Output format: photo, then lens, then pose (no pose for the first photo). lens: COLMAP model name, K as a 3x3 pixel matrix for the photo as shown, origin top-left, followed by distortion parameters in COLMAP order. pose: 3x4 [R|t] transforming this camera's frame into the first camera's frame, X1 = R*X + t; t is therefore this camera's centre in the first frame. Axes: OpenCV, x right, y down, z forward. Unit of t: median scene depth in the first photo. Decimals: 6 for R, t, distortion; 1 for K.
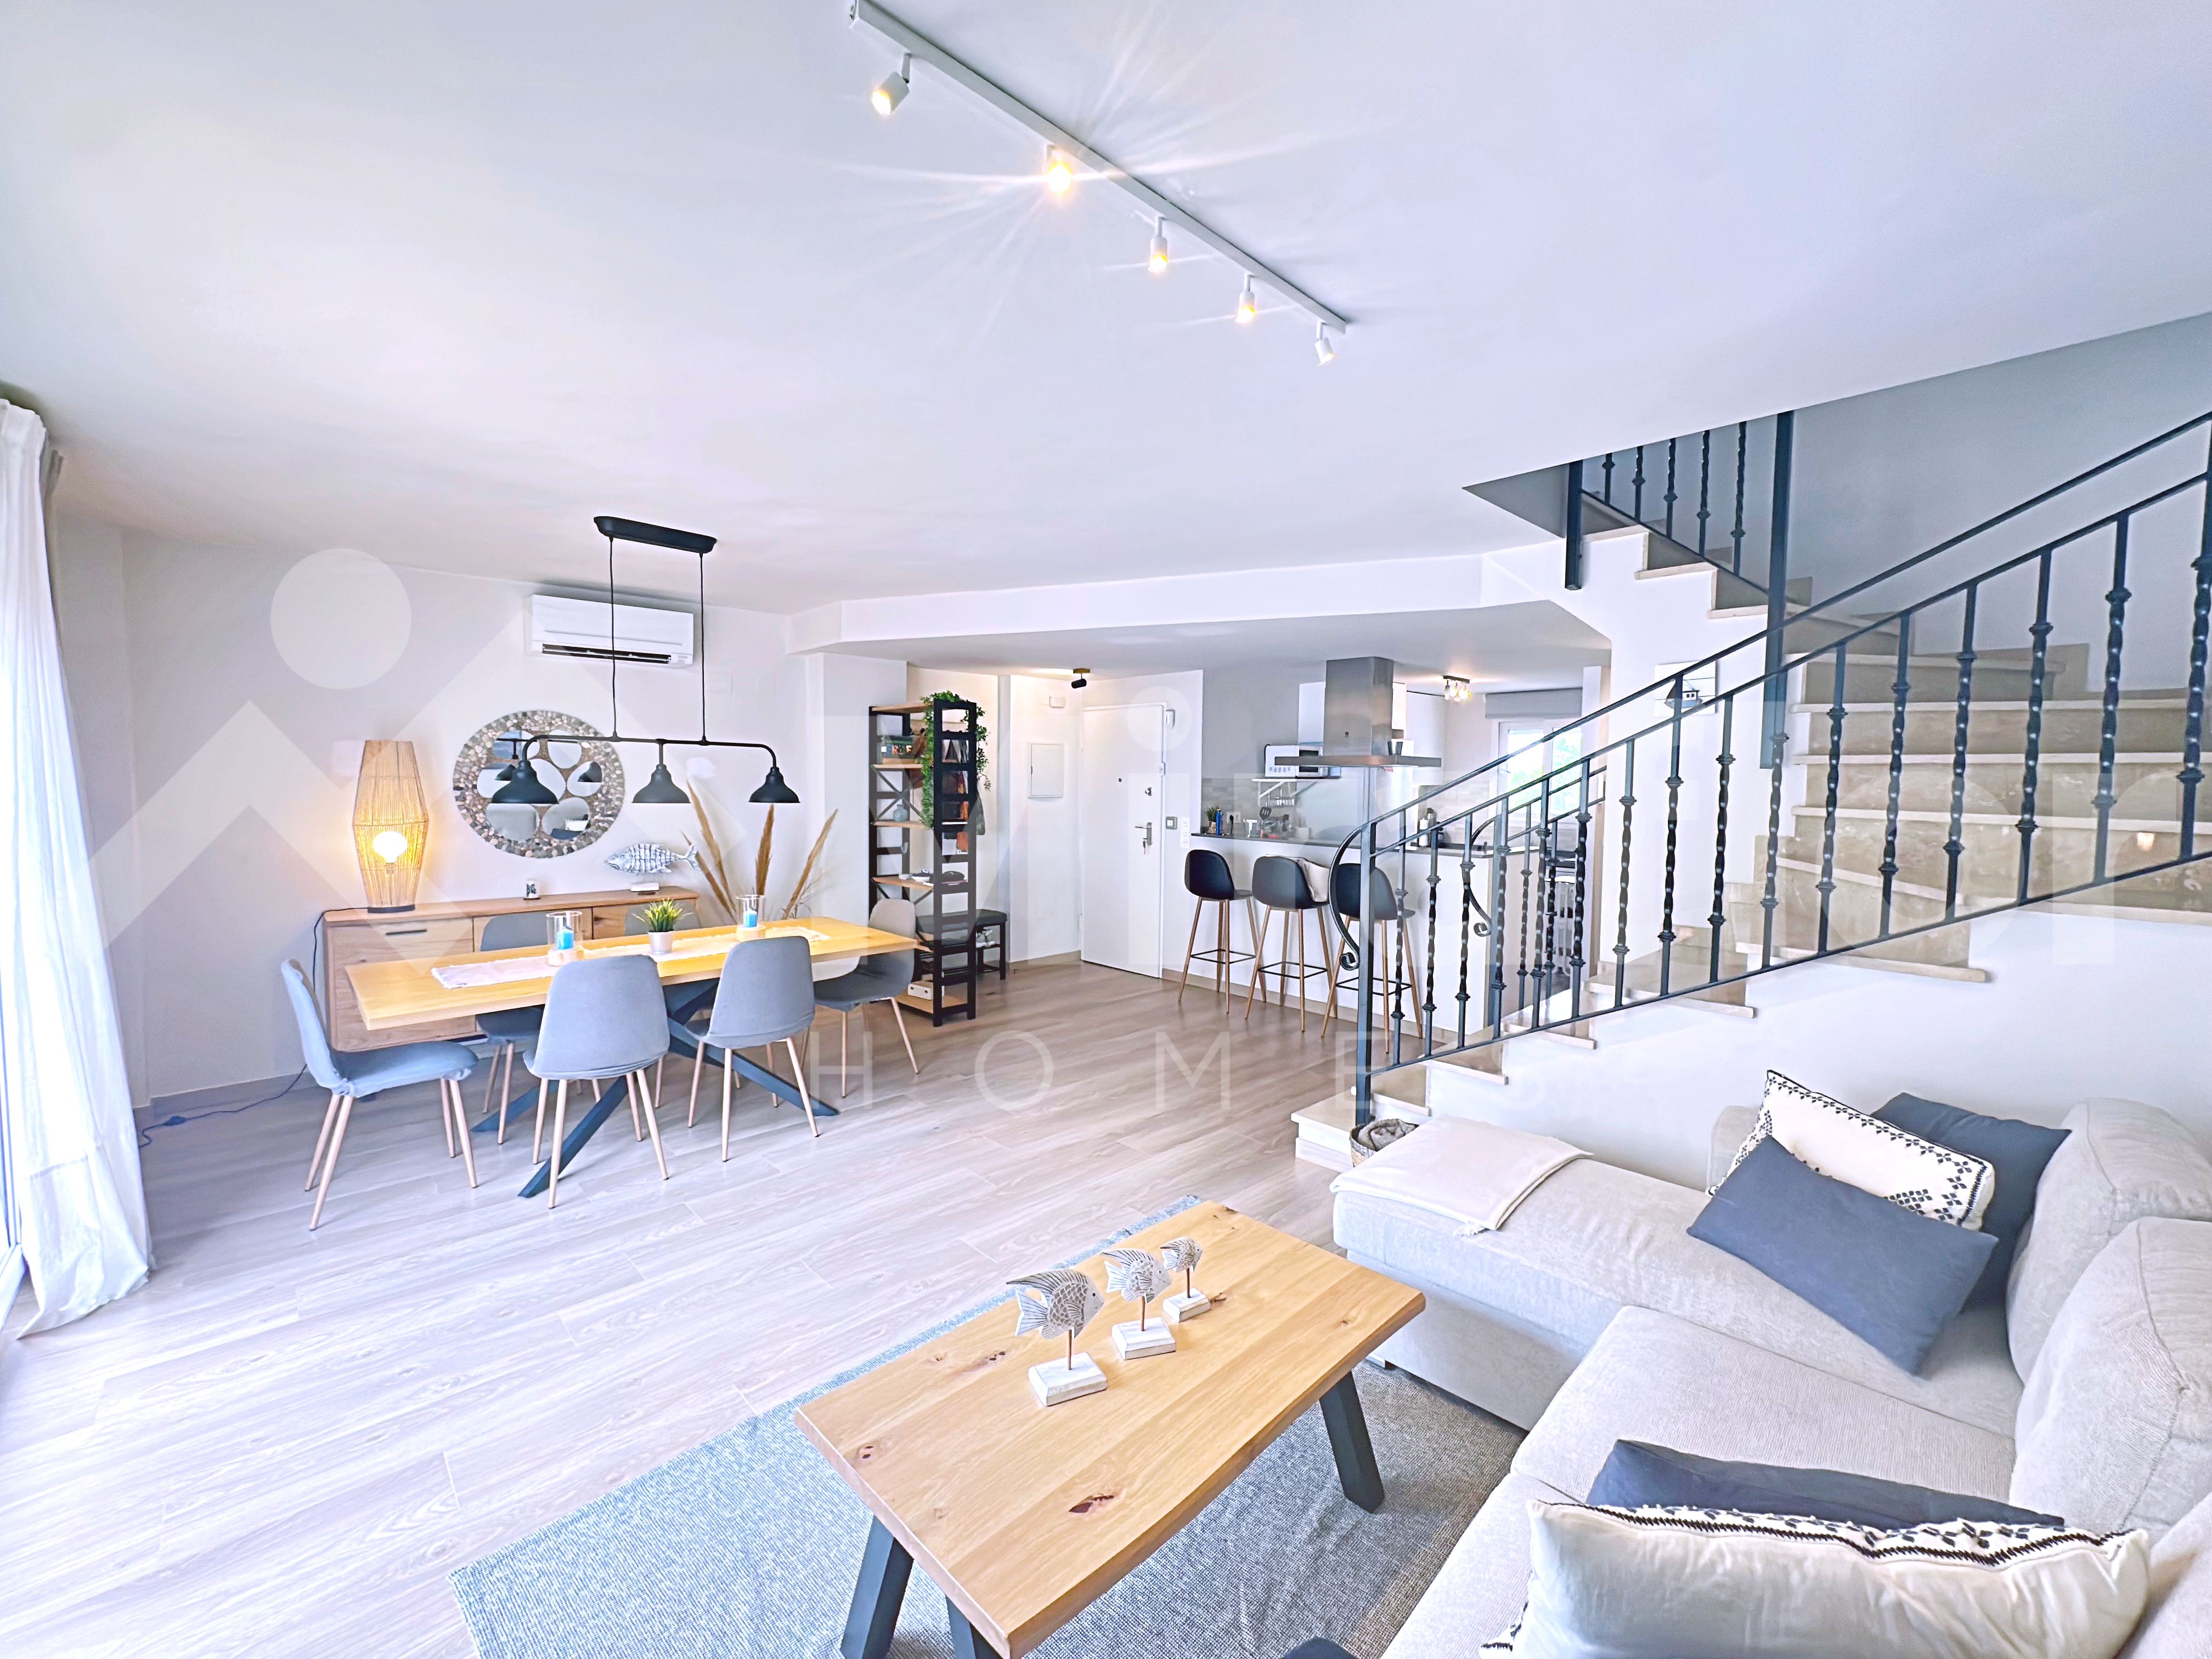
lens RADIAL K [[894.5, 0, 1100.3], [0, 894.5, 825.6], [0, 0, 1]] dist [-0.004783, 0.001286]
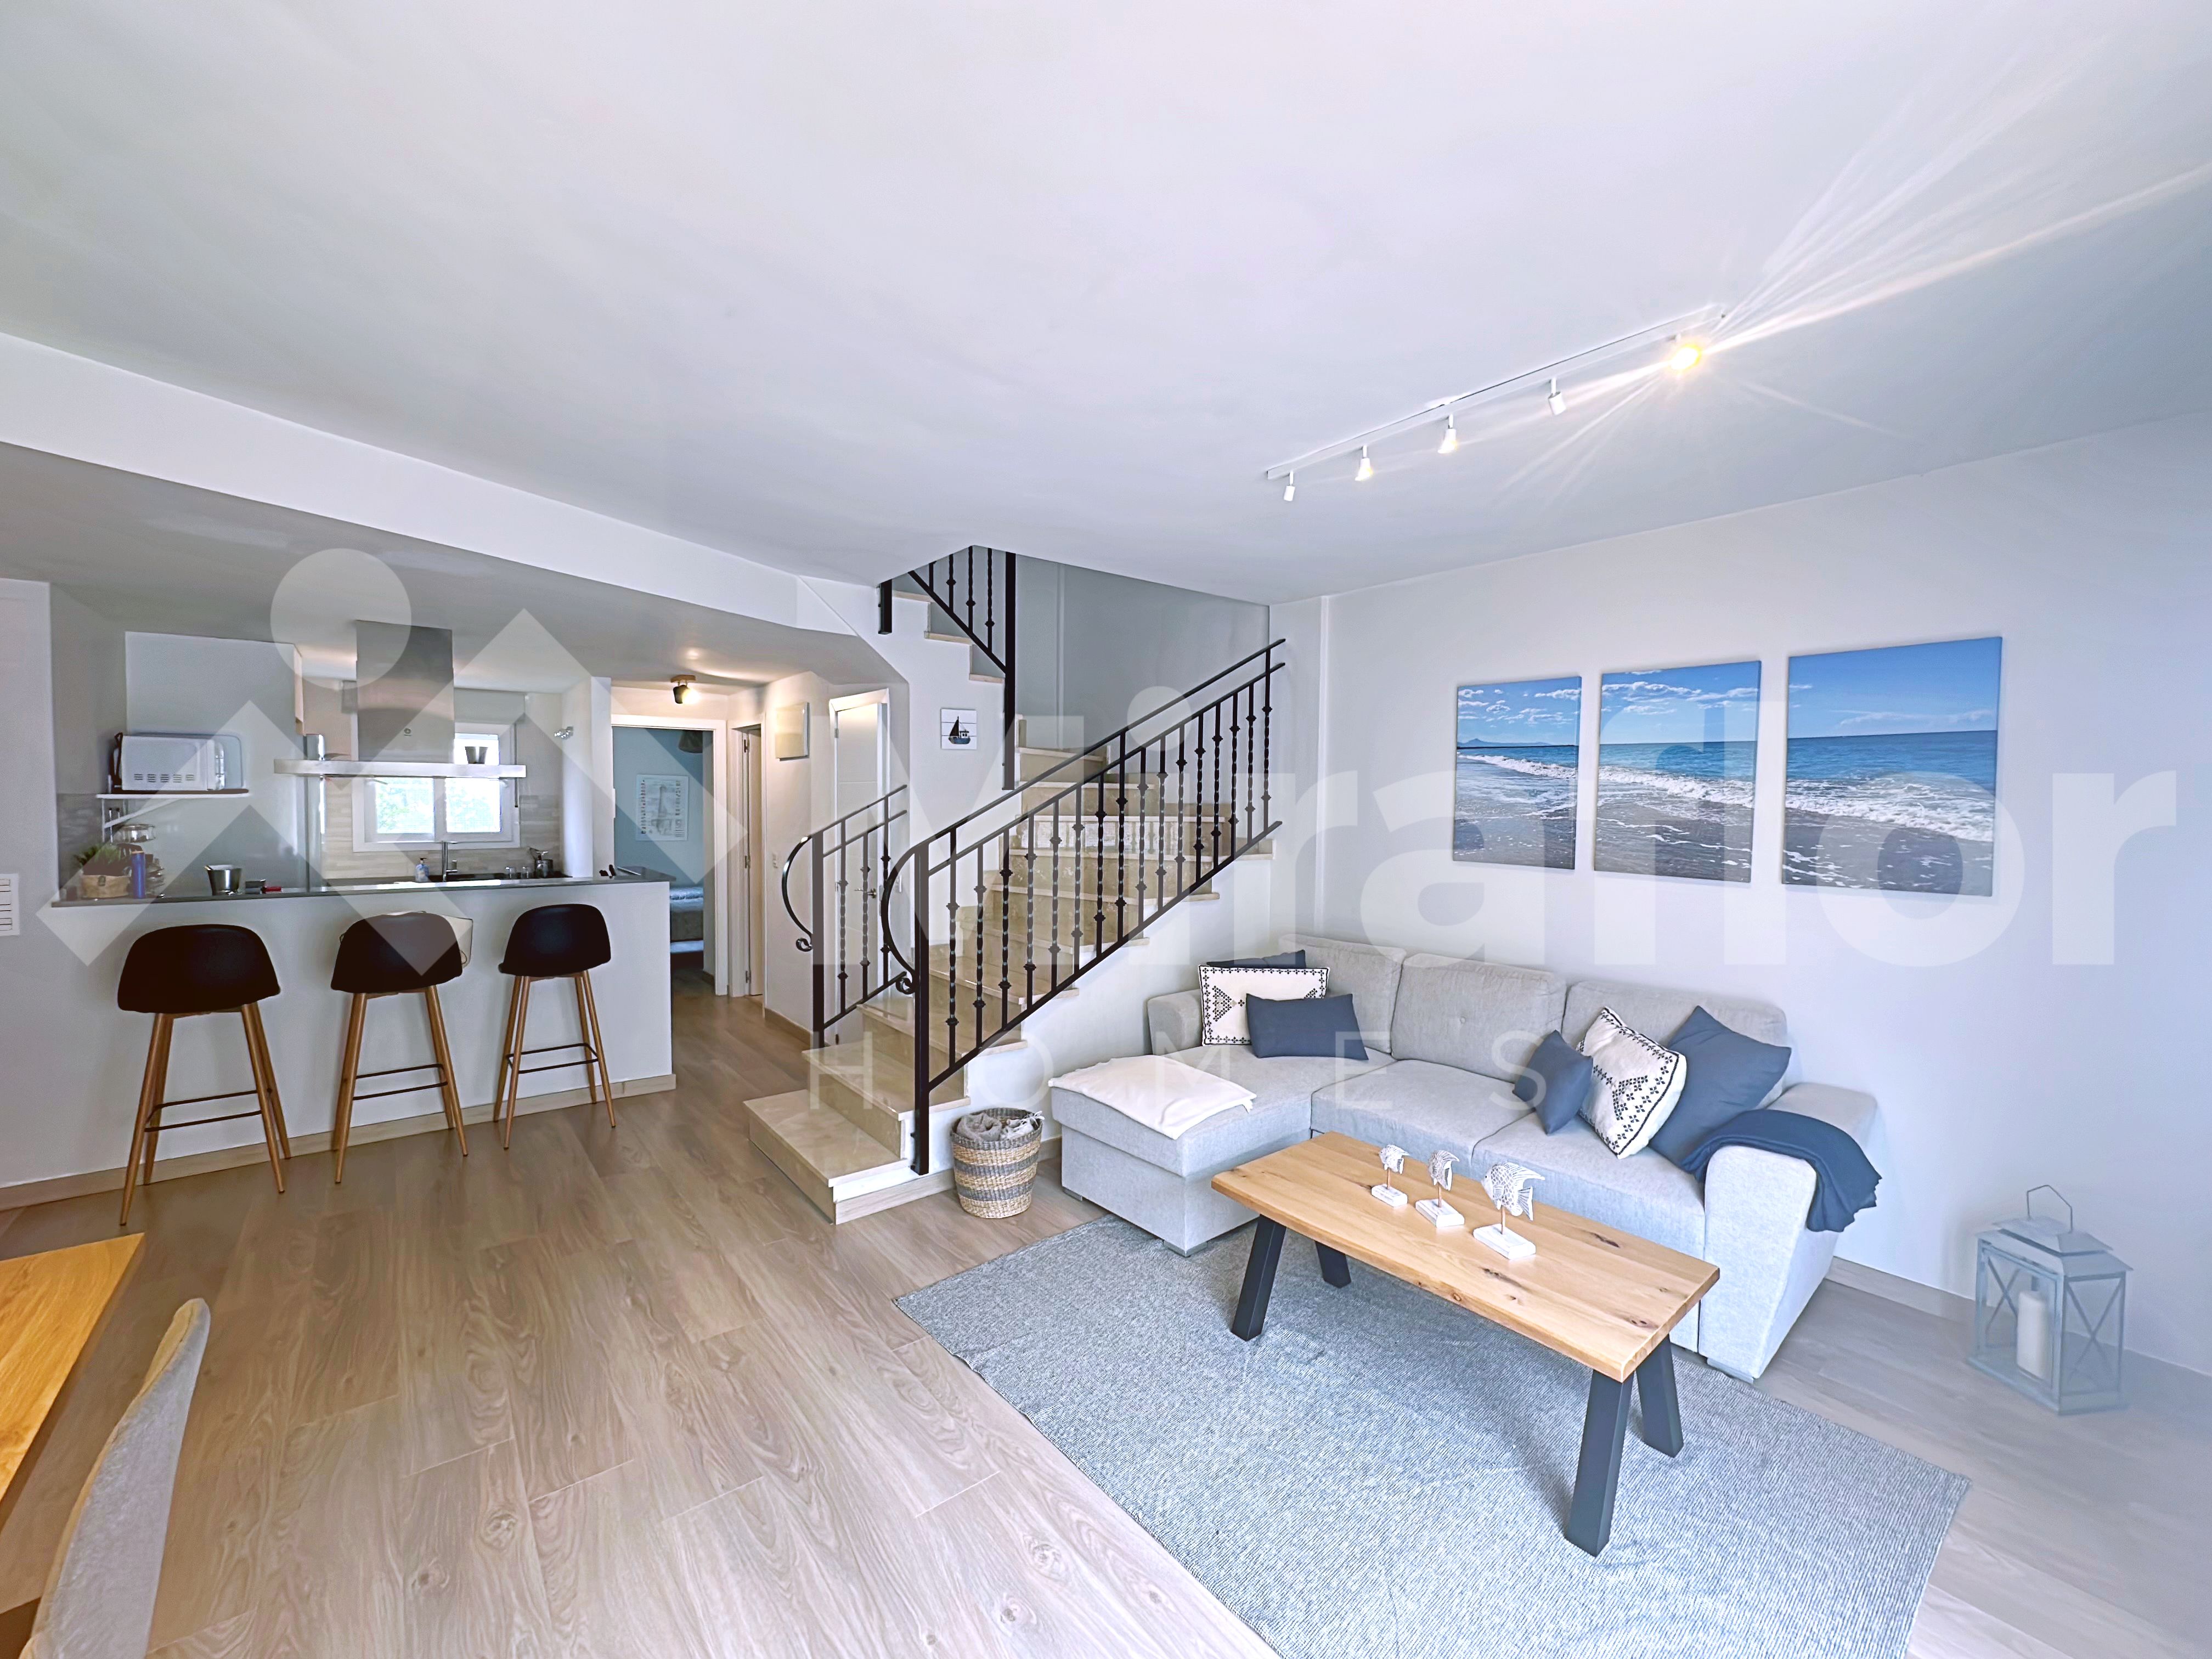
lens RADIAL K [[894.5, 0, 1107.0], [0, 894.5, 830.0], [0, 0, 1]] dist [-0.004783, 0.001286]
pose [[0.079075, -0.043800, 0.995906, -0.432866], [0.045922, 0.998134, 0.040252, -0.031298], [-0.995810, 0.042551, 0.080939, 0.443416]]
